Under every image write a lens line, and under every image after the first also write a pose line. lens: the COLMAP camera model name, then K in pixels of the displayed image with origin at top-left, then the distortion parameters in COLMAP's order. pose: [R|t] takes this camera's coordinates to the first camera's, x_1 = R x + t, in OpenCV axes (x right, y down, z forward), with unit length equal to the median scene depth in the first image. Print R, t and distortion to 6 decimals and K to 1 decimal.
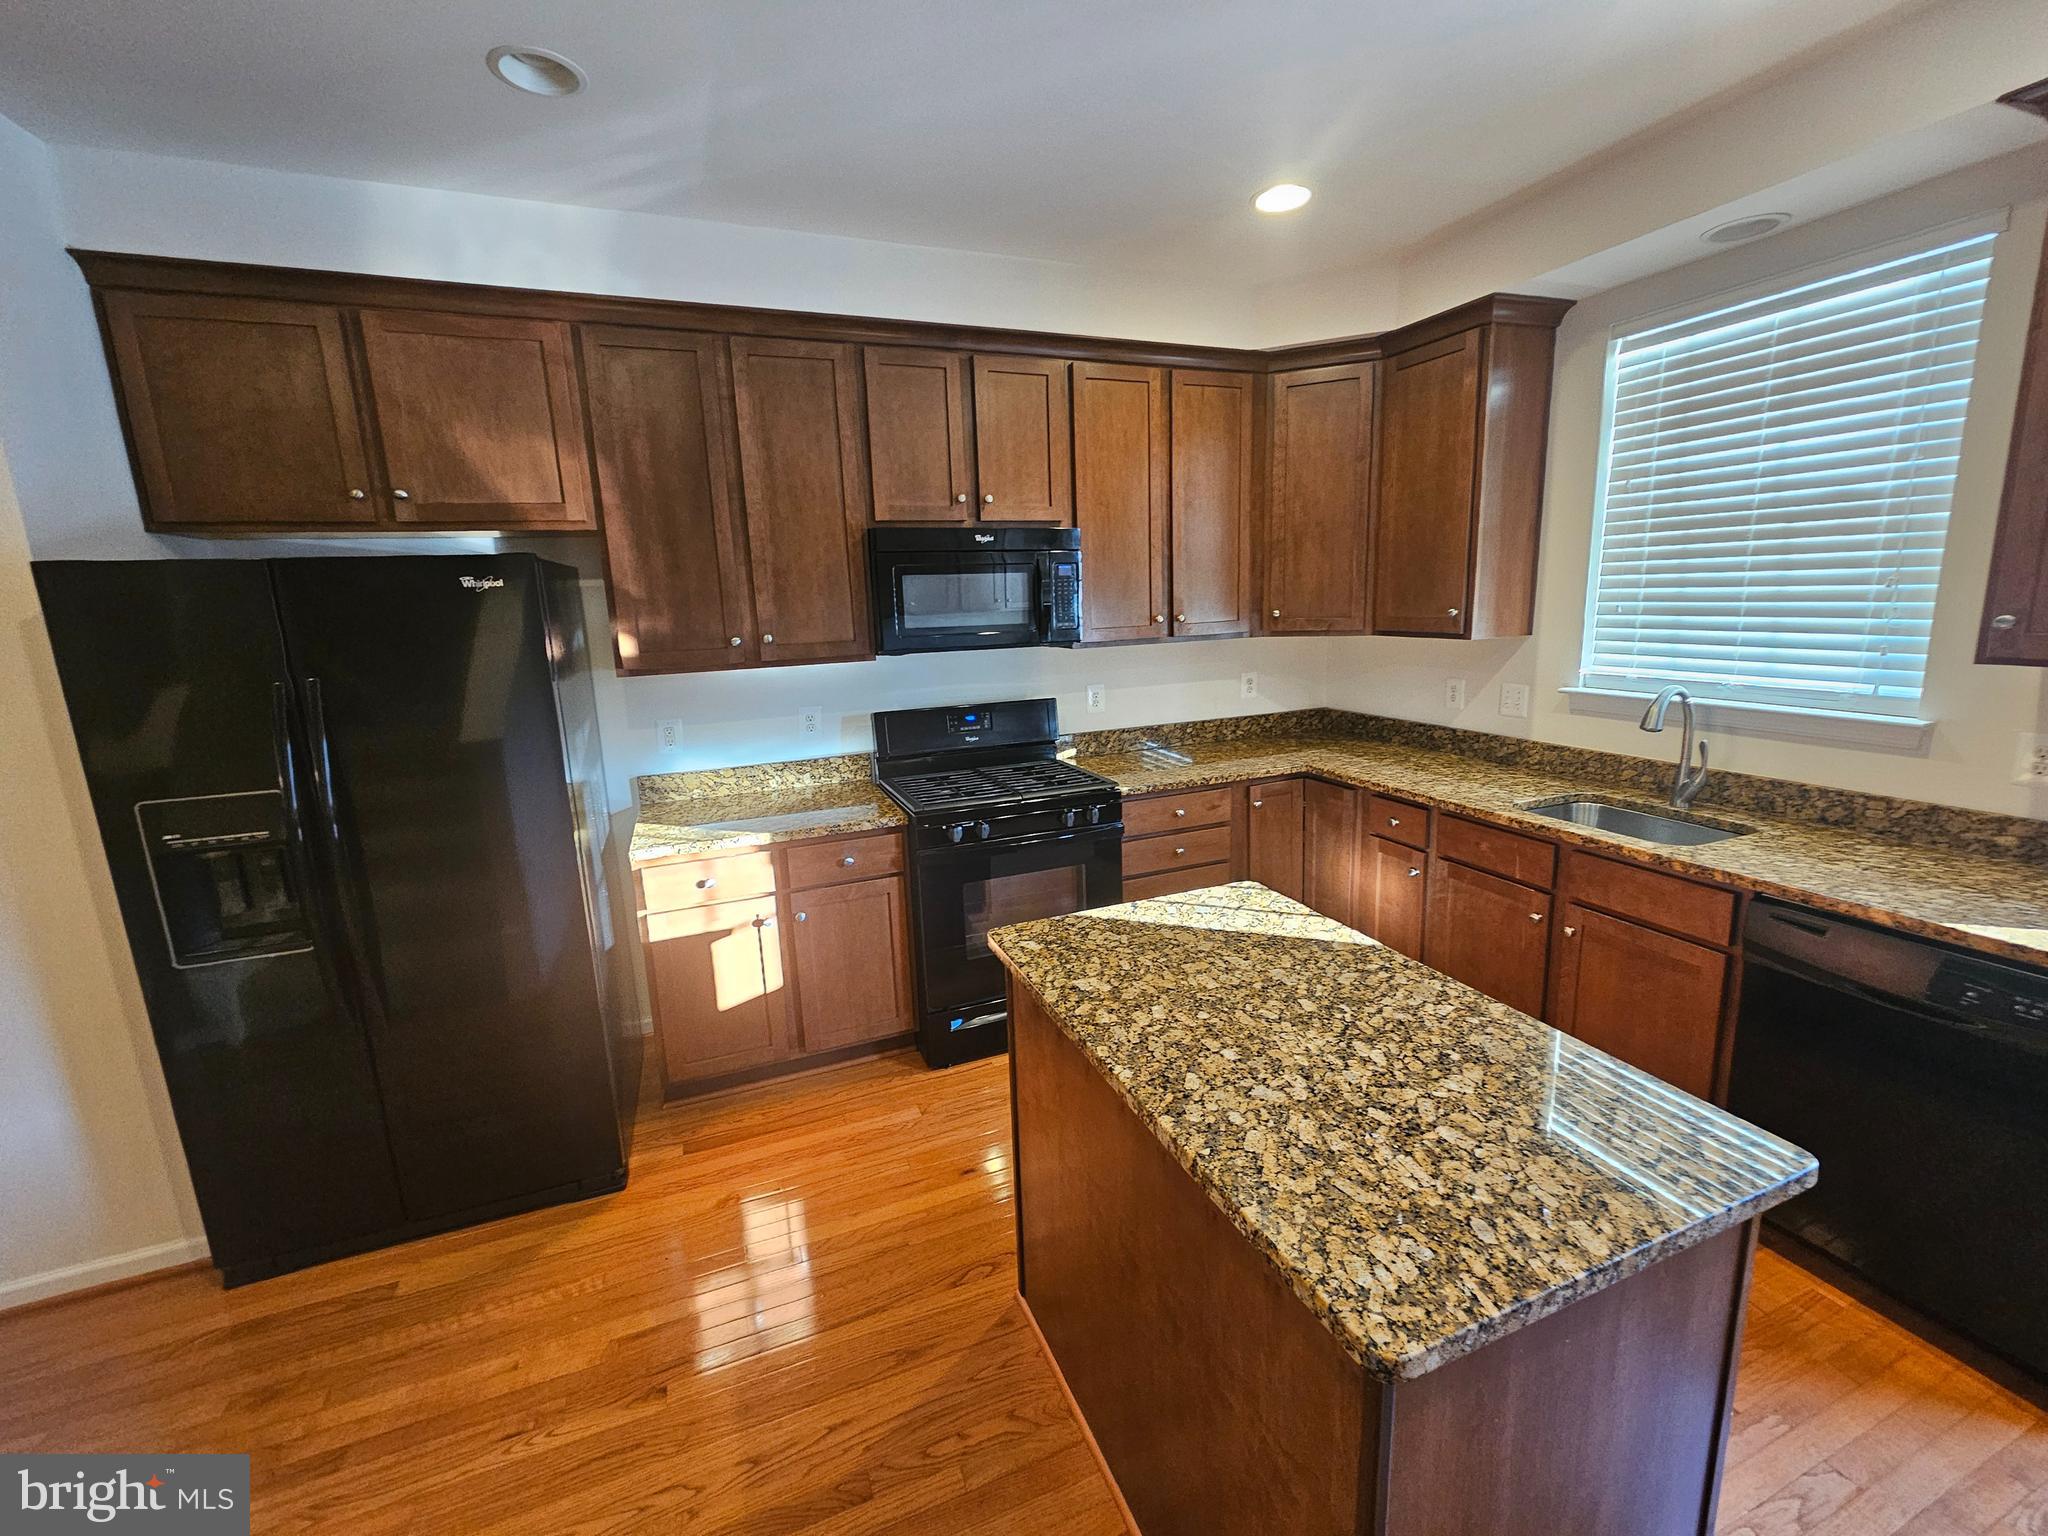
lens RADIAL K [[840.2, 0, 1034.1], [0, 840.2, 759.4], [0, 0, 1]] dist [-0.001498, -0.000066]
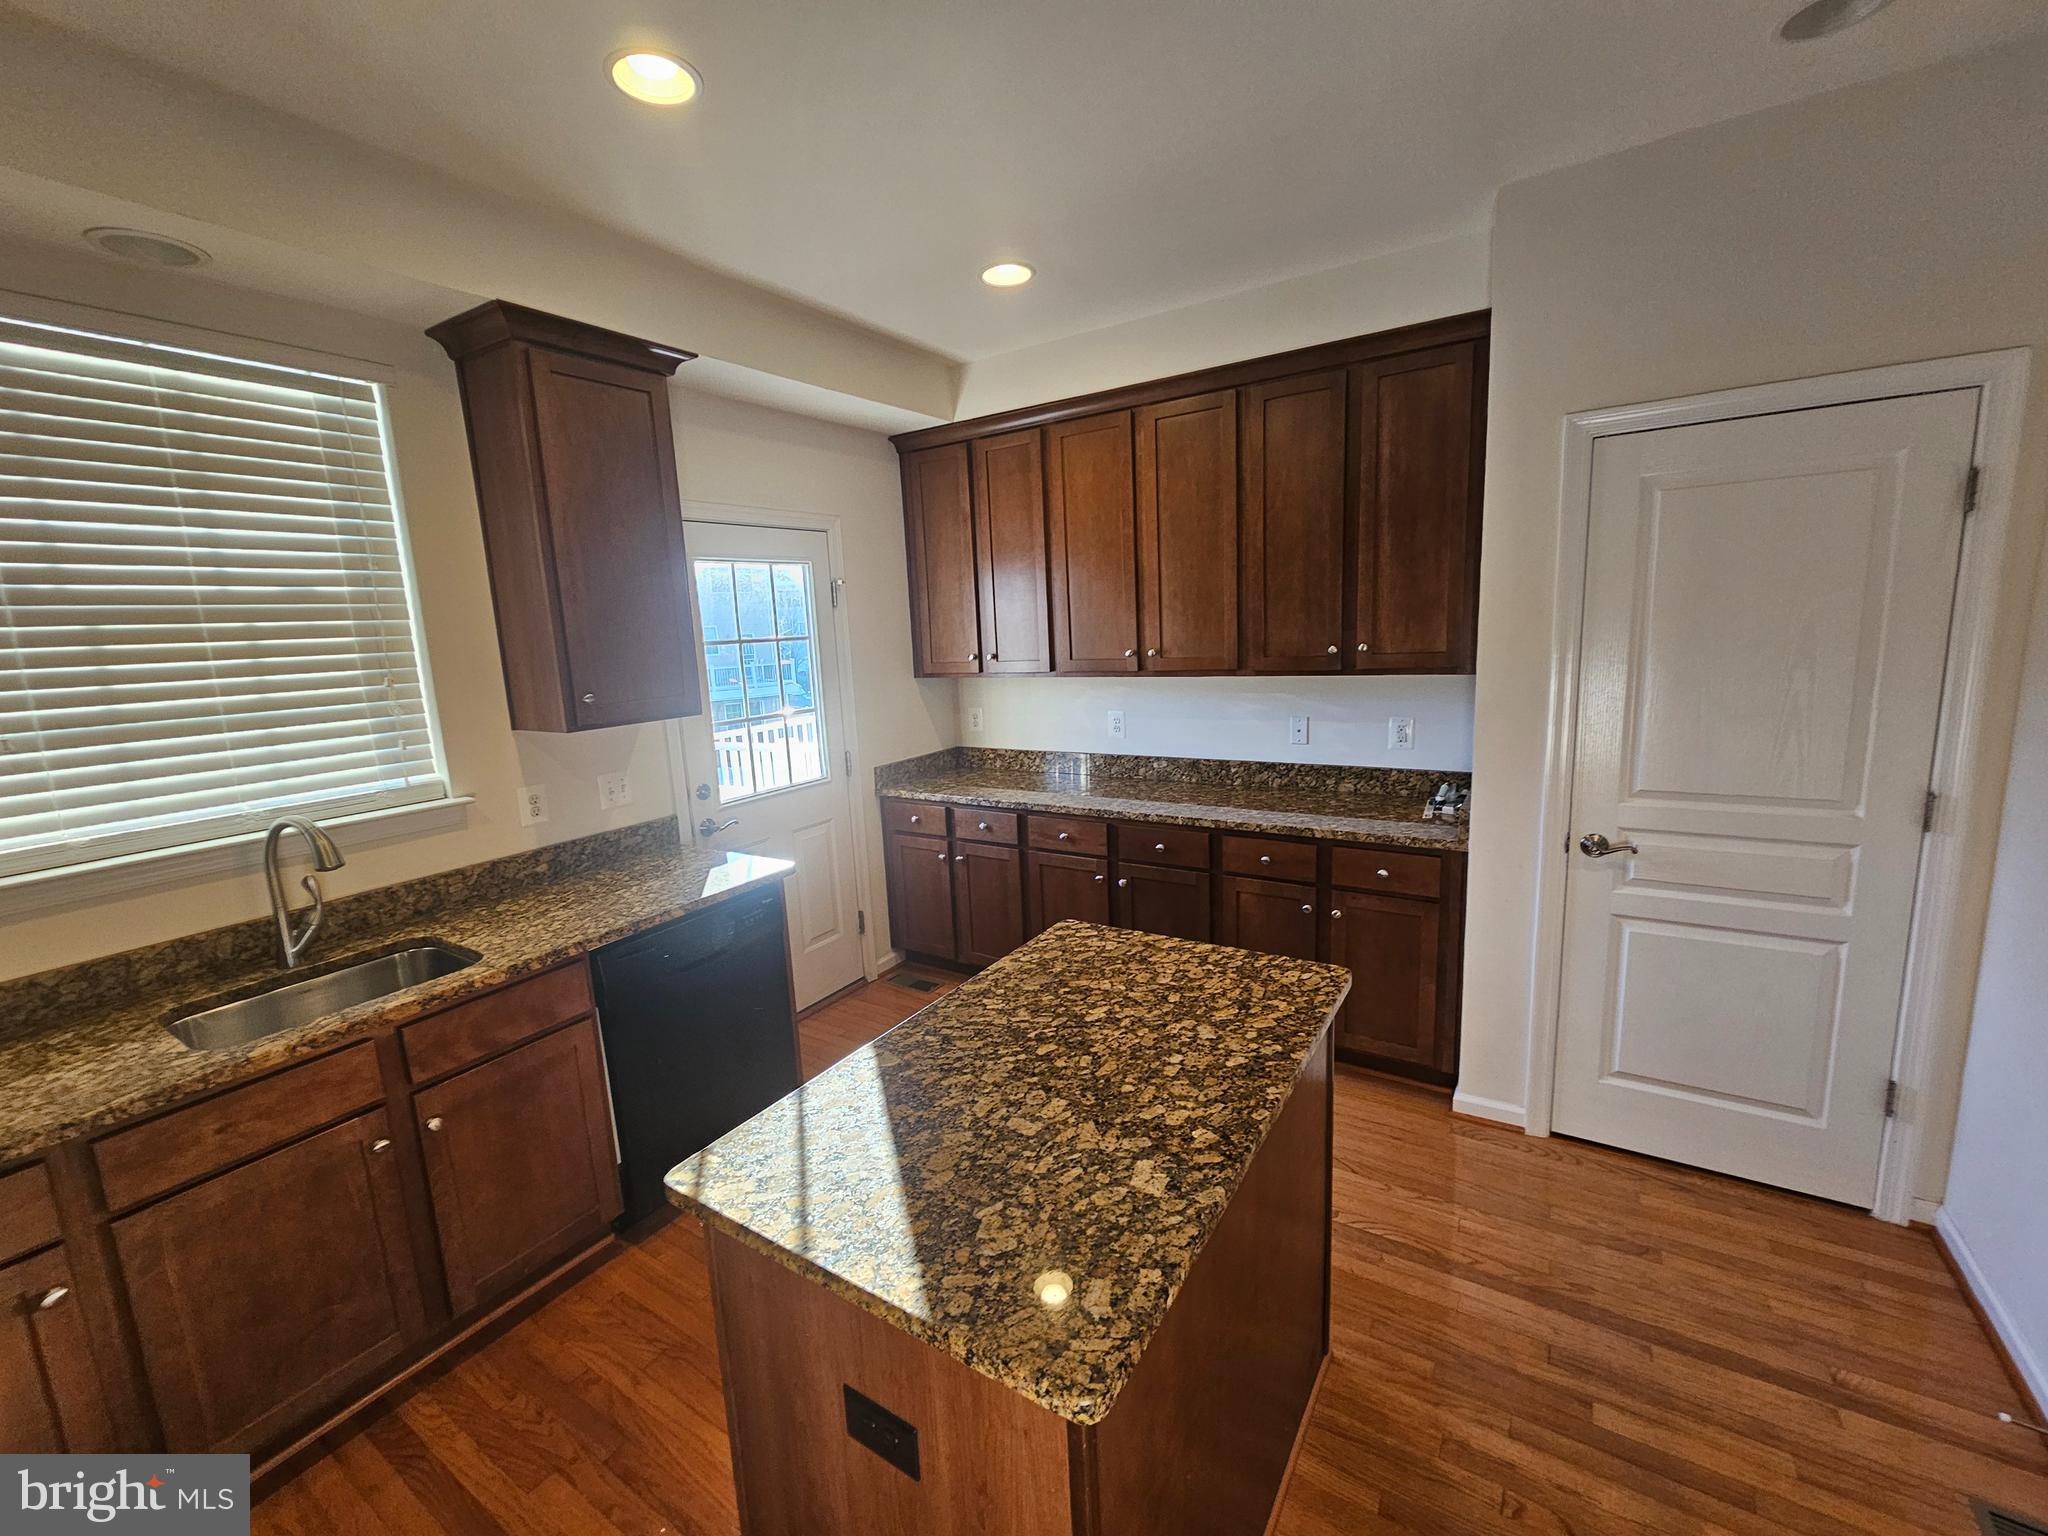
lens RADIAL K [[840.2, 0, 1021.0], [0, 840.2, 763.3], [0, 0, 1]] dist [-0.001498, -0.000066]
pose [[-0.572152, -0.074167, 0.816788, -0.265127], [0.224755, 0.943598, 0.243120, -0.165679], [-0.788751, 0.322678, -0.523212, 0.824986]]
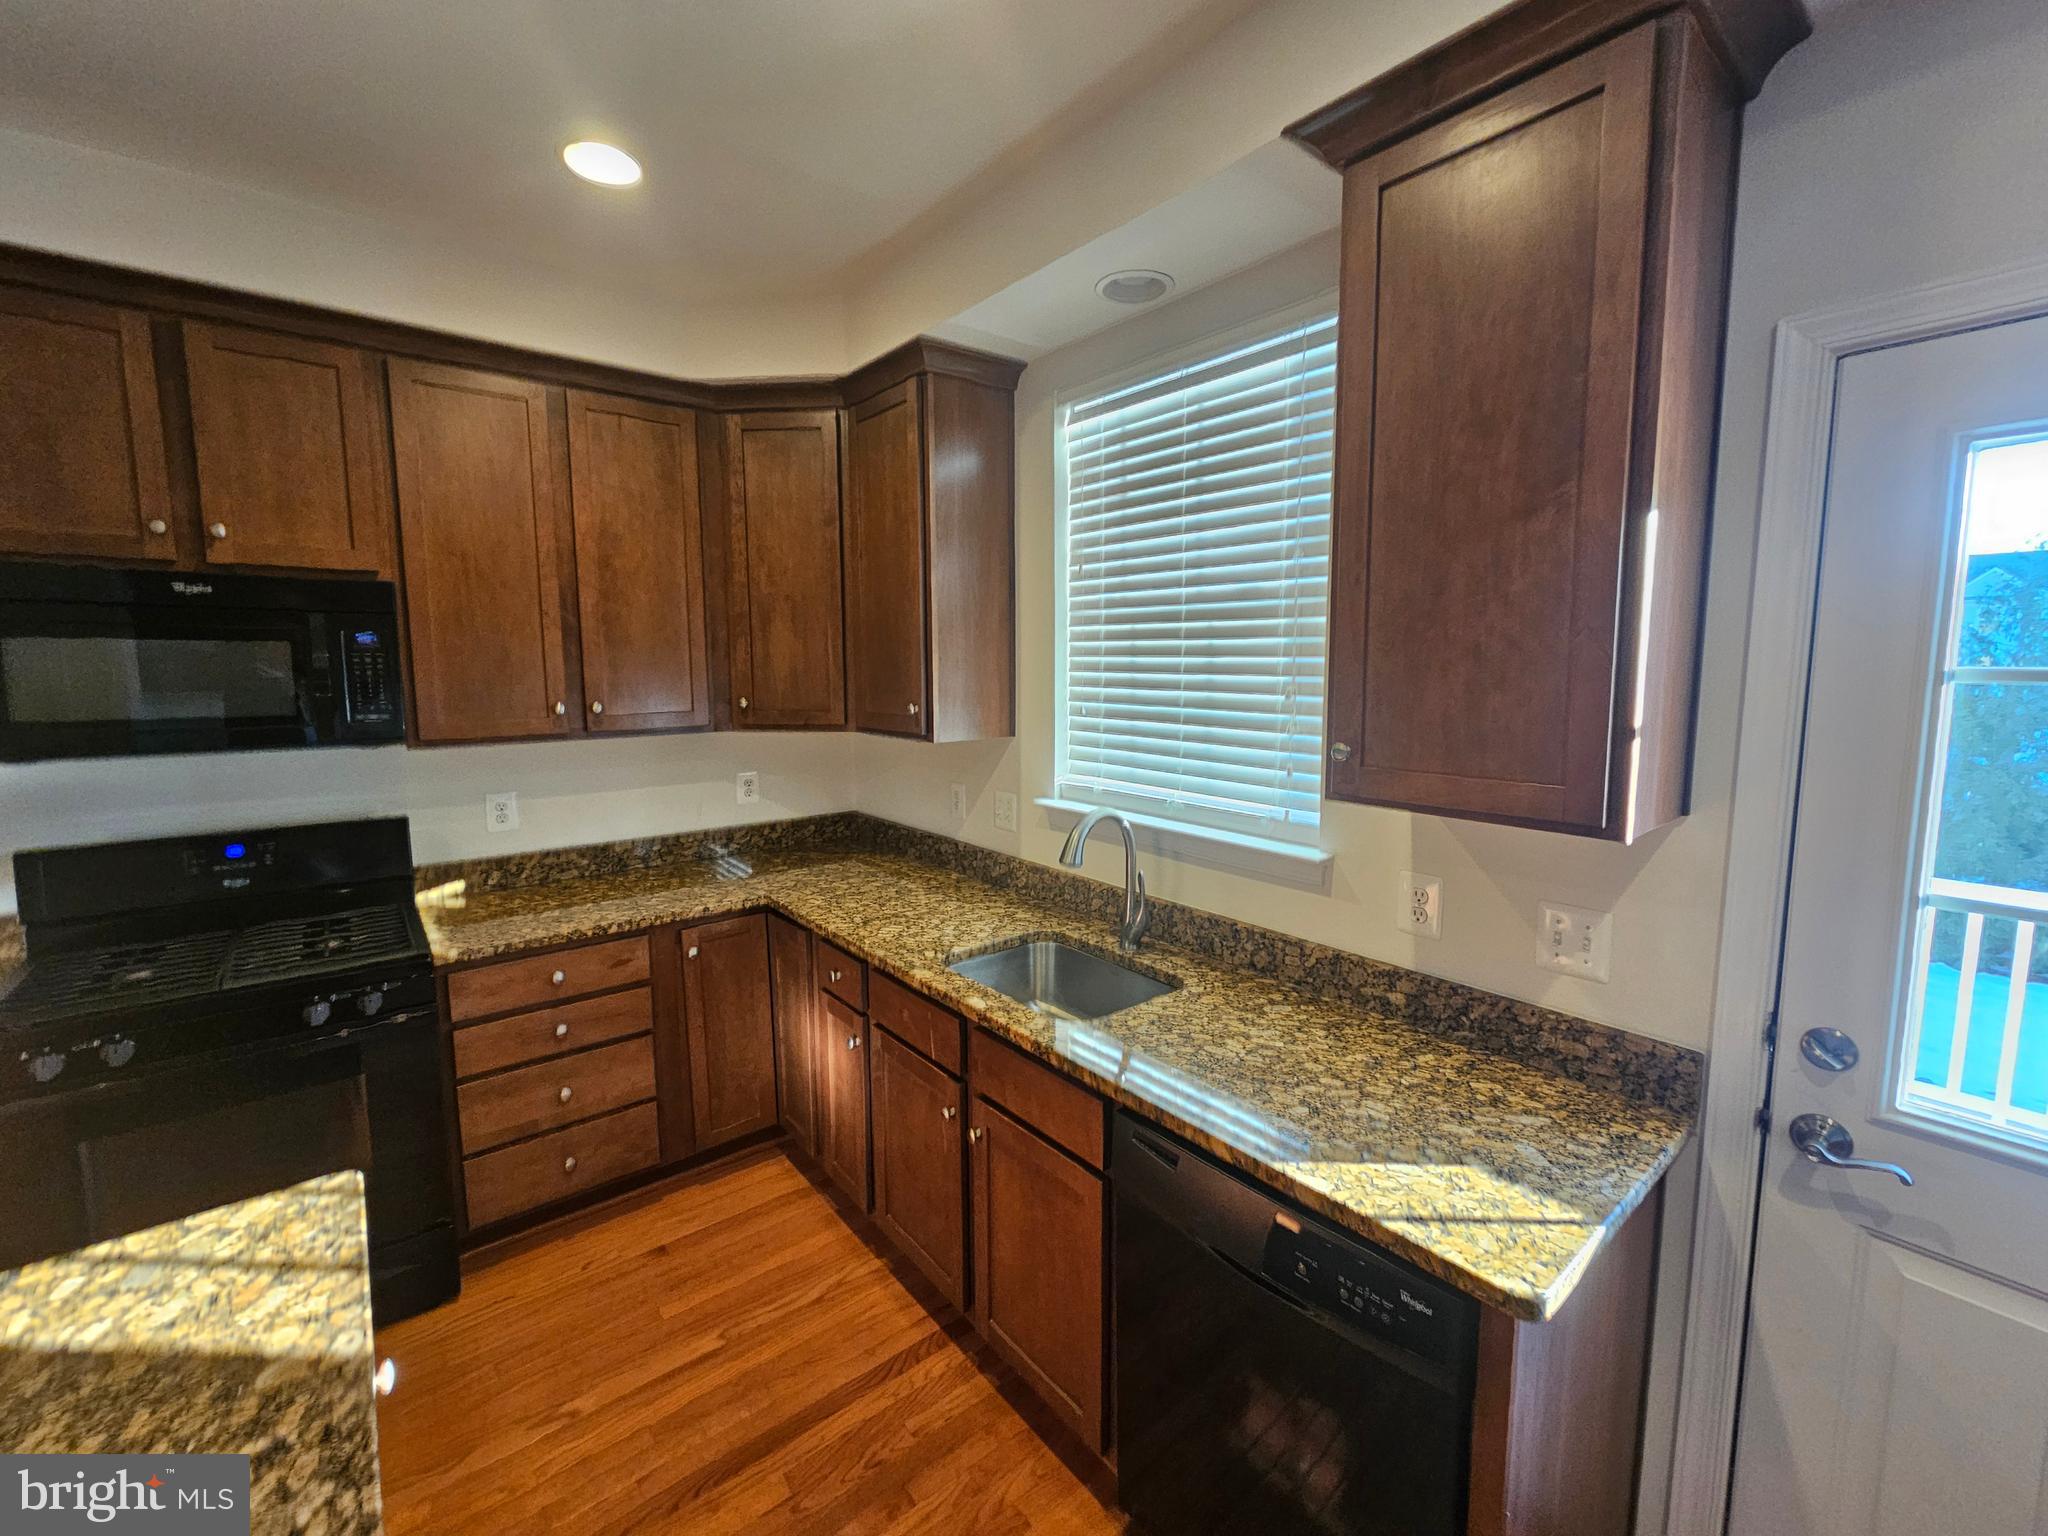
lens RADIAL K [[840.2, 0, 1038.0], [0, 840.2, 754.7], [0, 0, 1]] dist [-0.001498, -0.000066]
pose [[0.953497, -0.000172, 0.301403, 0.437019], [0.026567, 0.996155, -0.083478, -0.069837], [-0.300230, 0.087603, 0.949836, 0.216974]]
